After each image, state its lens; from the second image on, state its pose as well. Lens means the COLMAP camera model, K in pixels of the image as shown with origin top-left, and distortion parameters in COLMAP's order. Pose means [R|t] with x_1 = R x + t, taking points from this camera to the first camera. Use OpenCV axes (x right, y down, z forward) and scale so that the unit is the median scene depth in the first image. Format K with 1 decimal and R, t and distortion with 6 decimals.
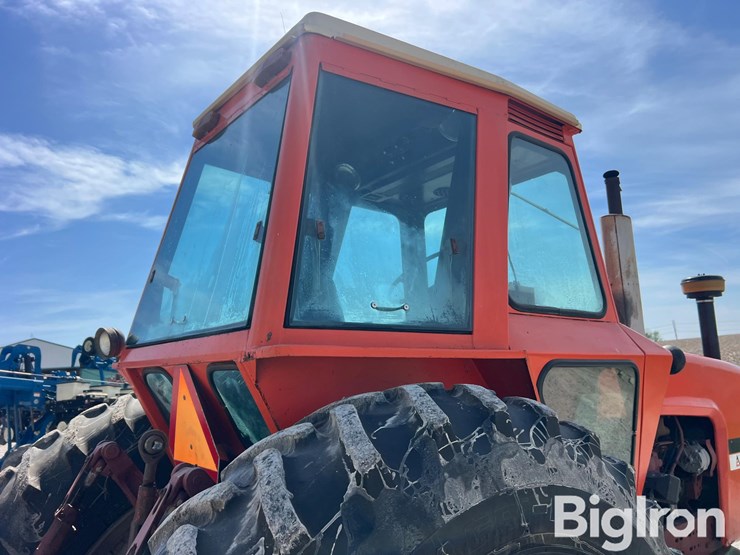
lens RADIAL K [[572.6, 0, 366.6], [0, 572.6, 261.0], [0, 0, 1]] dist [0.014138, -0.002504]
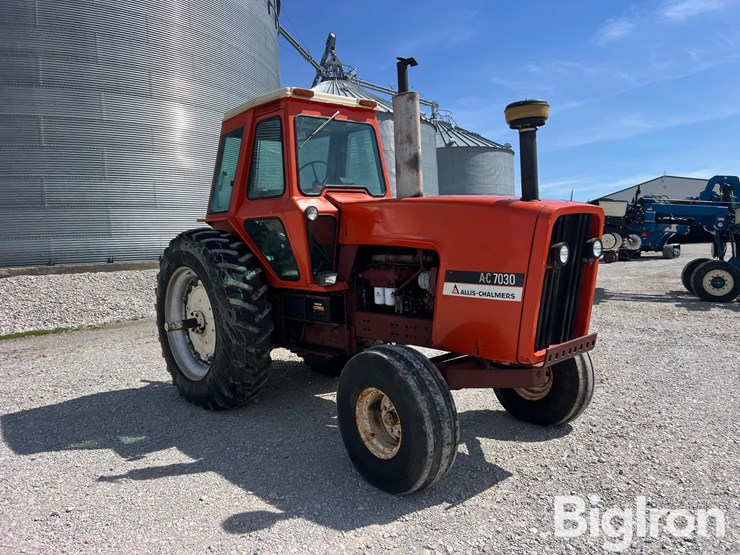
lens RADIAL K [[566.4, 0, 370.2], [0, 566.4, 265.8], [0, 0, 1]] dist [0.024690, 0.000133]
pose [[0.056019, 0.082793, -0.994991, 2.458631], [0.235659, 0.967303, 0.093757, 0.219305], [0.970220, -0.239731, 0.034677, 1.134580]]
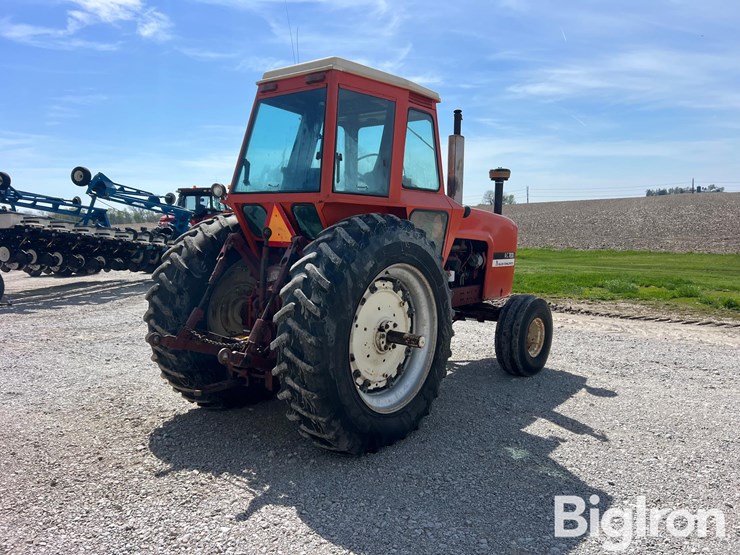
lens RADIAL K [[567.9, 0, 366.3], [0, 567.9, 275.9], [0, 0, 1]] dist [0.013402, -0.005796]
pose [[0.975007, 0.023154, 0.220962, -0.358836], [-0.084146, 0.958947, 0.270813, -0.167402], [-0.205621, -0.282638, 0.936929, -1.146183]]
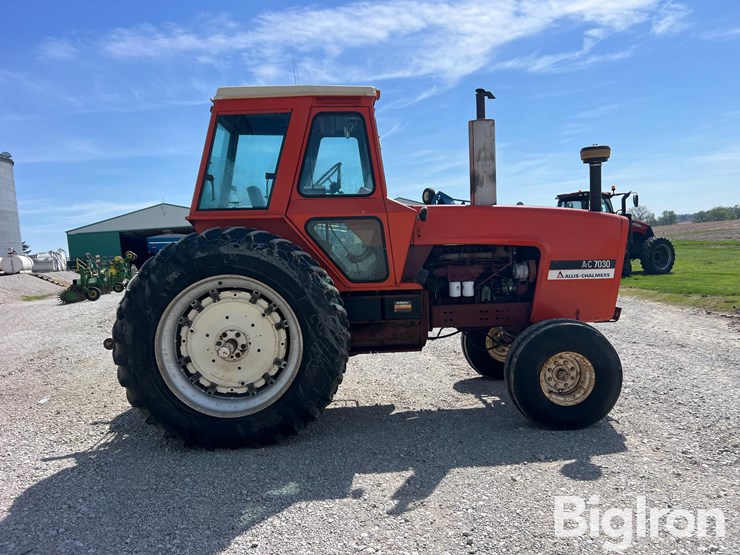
lens RADIAL K [[567.9, 0, 366.3], [0, 567.9, 275.9], [0, 0, 1]] dist [0.013402, -0.005796]
pose [[0.816852, 0.037655, -0.575617, 1.543671], [0.125432, 0.962396, 0.240956, -0.117013], [0.563045, -0.269026, 0.781412, -0.684606]]
